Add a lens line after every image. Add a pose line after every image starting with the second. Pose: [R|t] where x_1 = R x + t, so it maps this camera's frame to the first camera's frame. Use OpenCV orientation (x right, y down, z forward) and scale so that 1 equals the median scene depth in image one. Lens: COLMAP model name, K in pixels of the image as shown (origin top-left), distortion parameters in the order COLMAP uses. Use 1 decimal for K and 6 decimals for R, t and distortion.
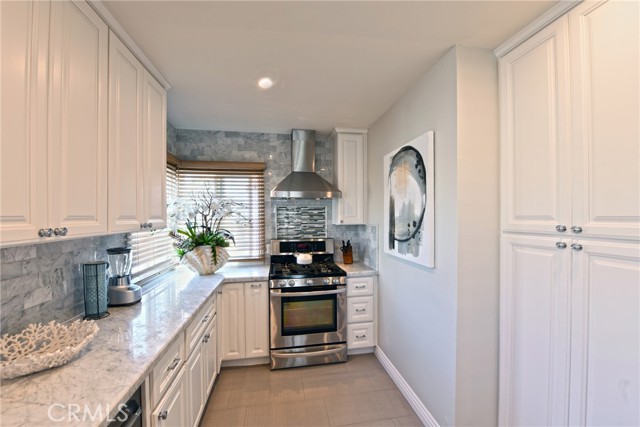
lens RADIAL K [[254.3, 0, 322.5], [0, 254.3, 214.7], [0, 0, 1]] dist [-0.016576, -0.001984]
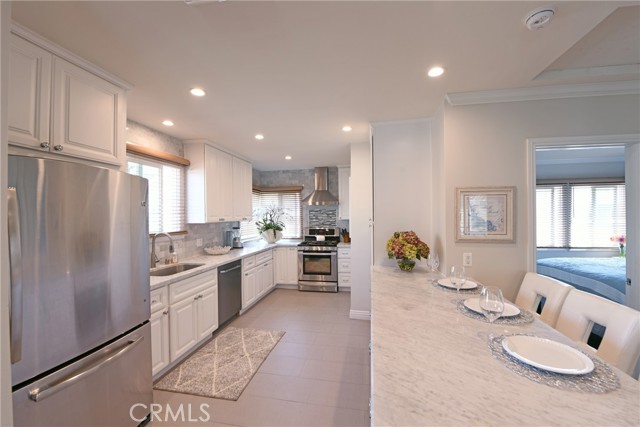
lens RADIAL K [[254.3, 0, 324.0], [0, 254.3, 214.2], [0, 0, 1]] dist [-0.016576, -0.001984]
pose [[0.938206, -0.008593, -0.345969, 0.642080], [0.009668, 0.999952, 0.001381, -0.001841], [0.345941, -0.004640, 0.938245, -0.776347]]
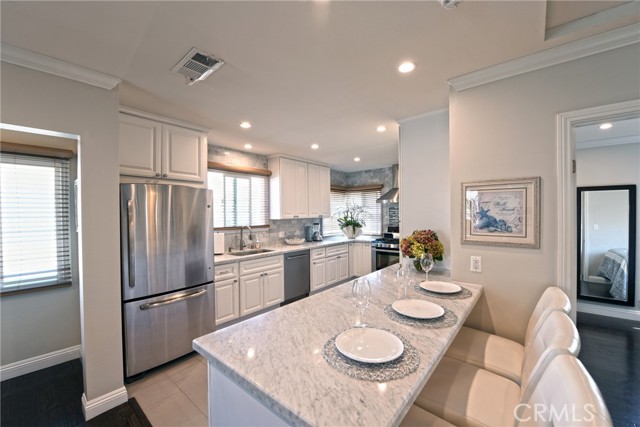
lens RADIAL K [[254.3, 0, 324.4], [0, 254.3, 213.6], [0, 0, 1]] dist [-0.016576, -0.001984]
pose [[0.649696, -0.004896, -0.760178, 1.066394], [0.012537, 0.999912, 0.004275, -0.000113], [0.760090, -0.012308, 0.649701, -0.632920]]
